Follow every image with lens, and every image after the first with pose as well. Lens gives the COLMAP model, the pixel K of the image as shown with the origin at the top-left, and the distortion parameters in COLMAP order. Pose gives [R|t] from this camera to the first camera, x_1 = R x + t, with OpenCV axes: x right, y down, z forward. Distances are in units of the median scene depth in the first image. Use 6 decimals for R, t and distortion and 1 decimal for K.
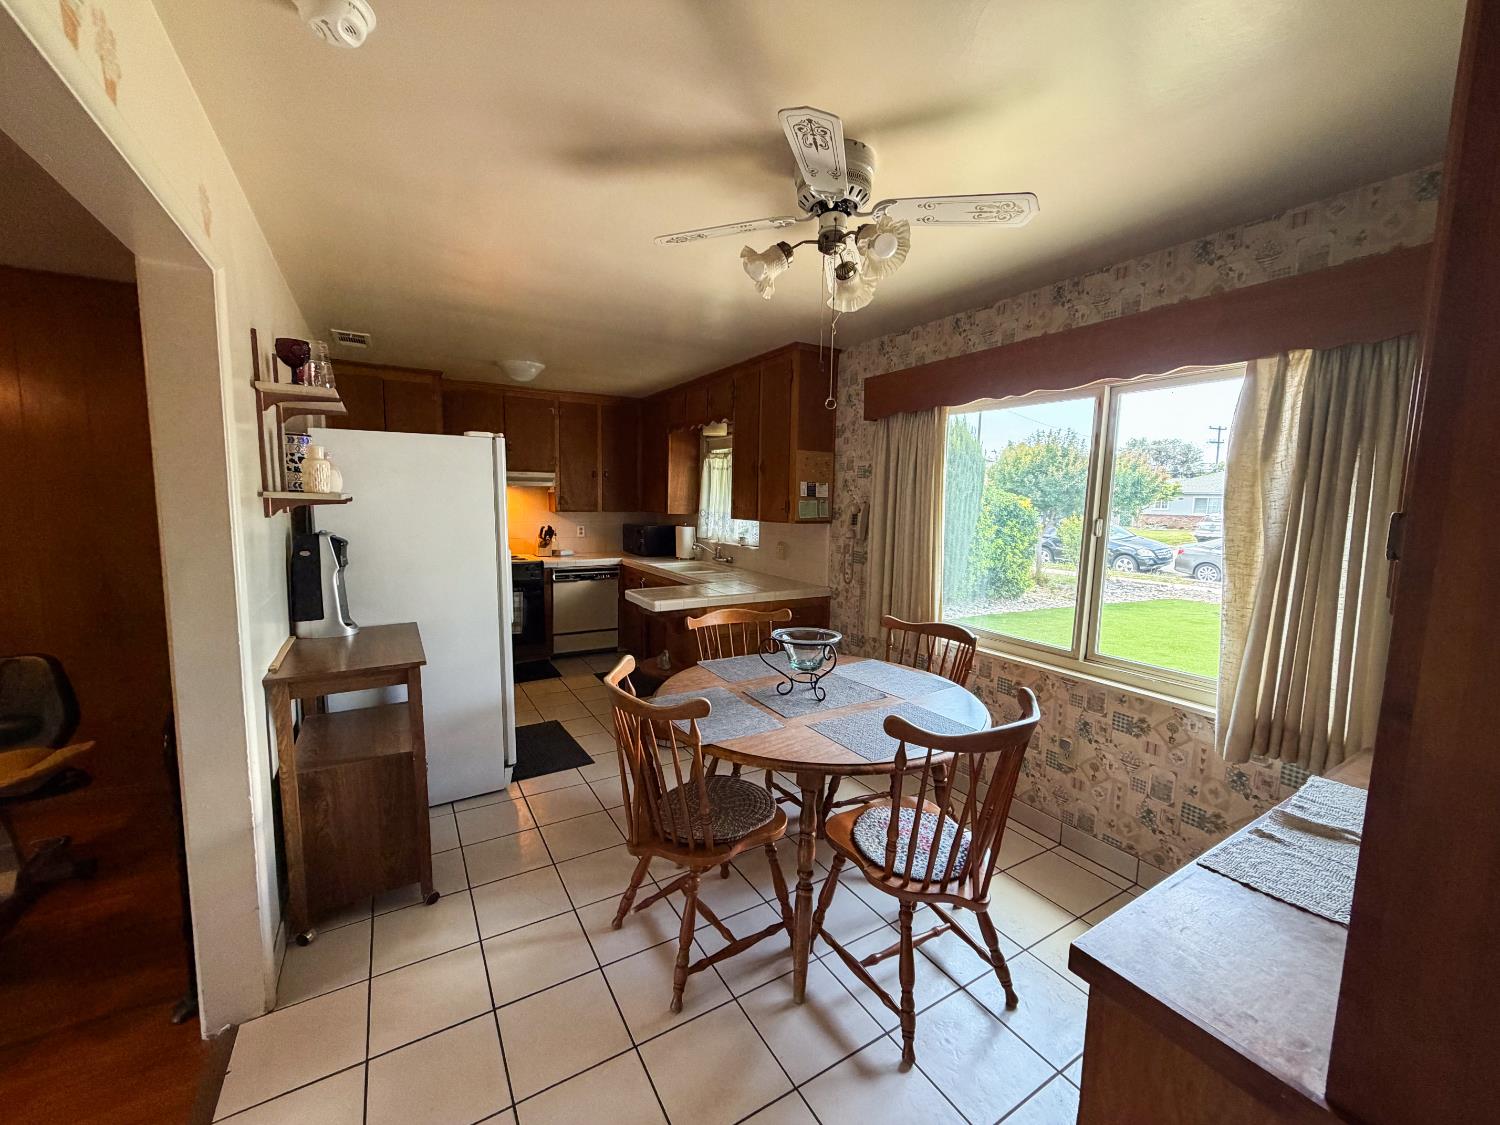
lens RADIAL K [[606.9, 0, 735.1], [0, 606.9, 564.2], [0, 0, 1]] dist [-0.001834, 0.000269]
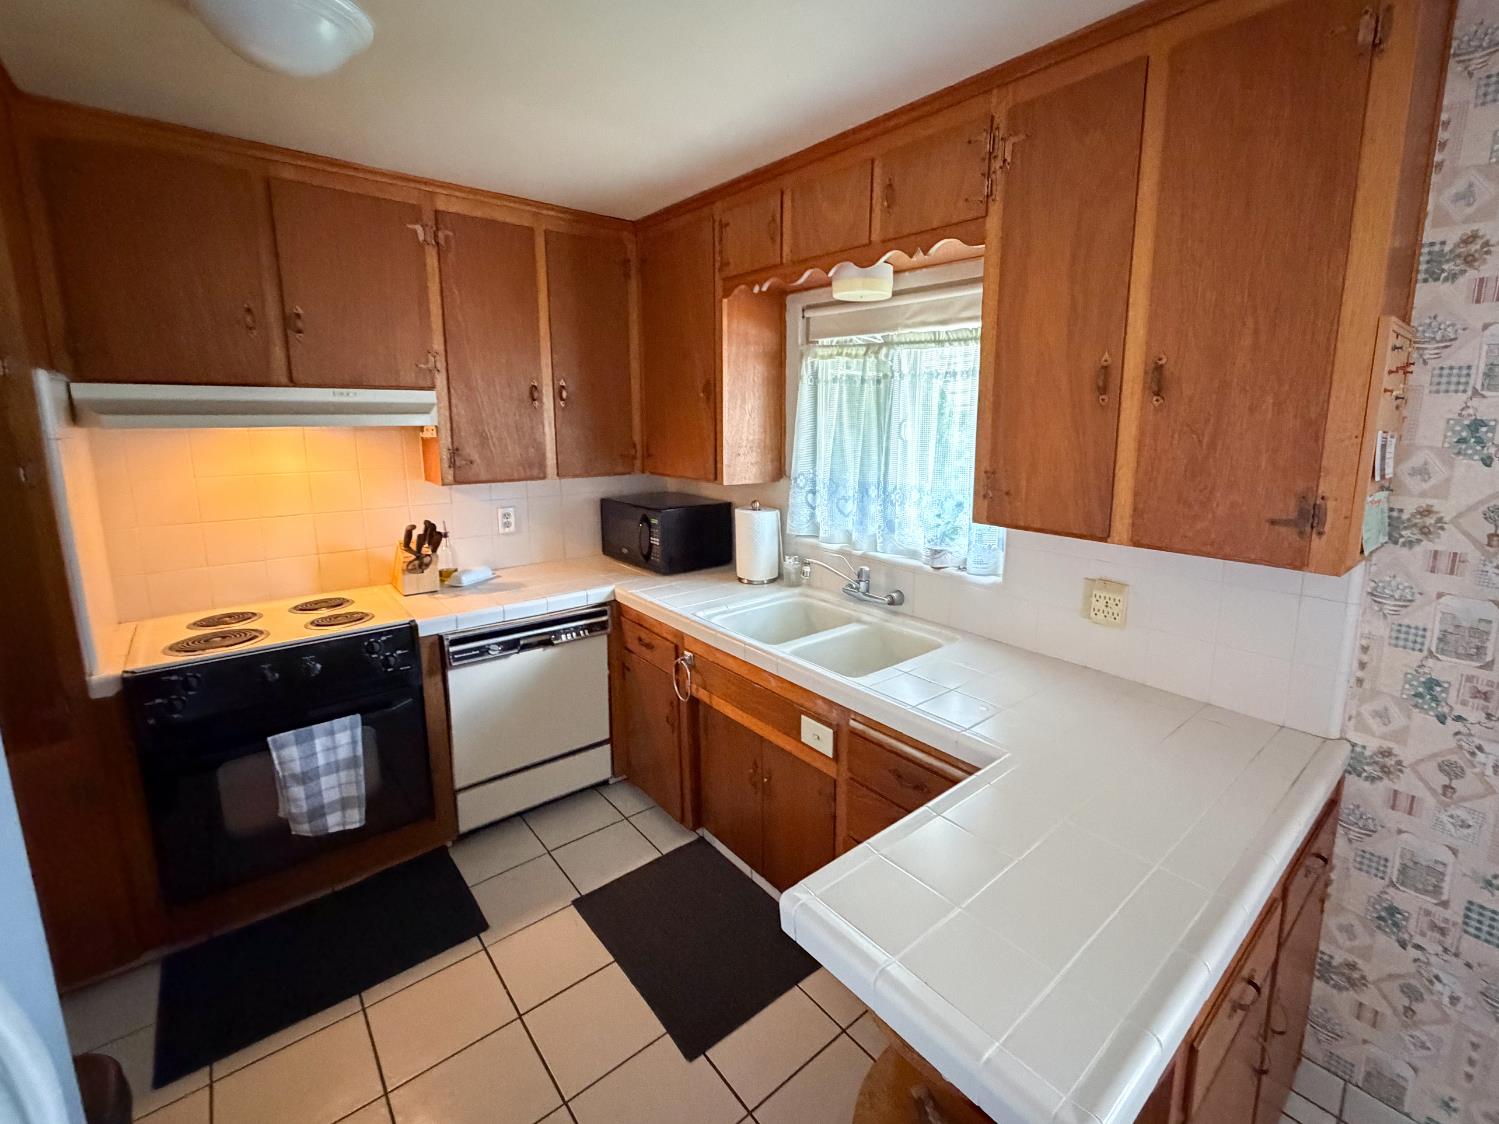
lens RADIAL K [[653.5, 0, 787.3], [0, 653.5, 519.3], [0, 0, 1]] dist [-0.003071, -0.000632]
pose [[0.981273, -0.040179, 0.188385, -0.151346], [0.029269, 0.997749, 0.060342, -0.083925], [-0.190385, -0.053698, 0.980240, 0.521980]]
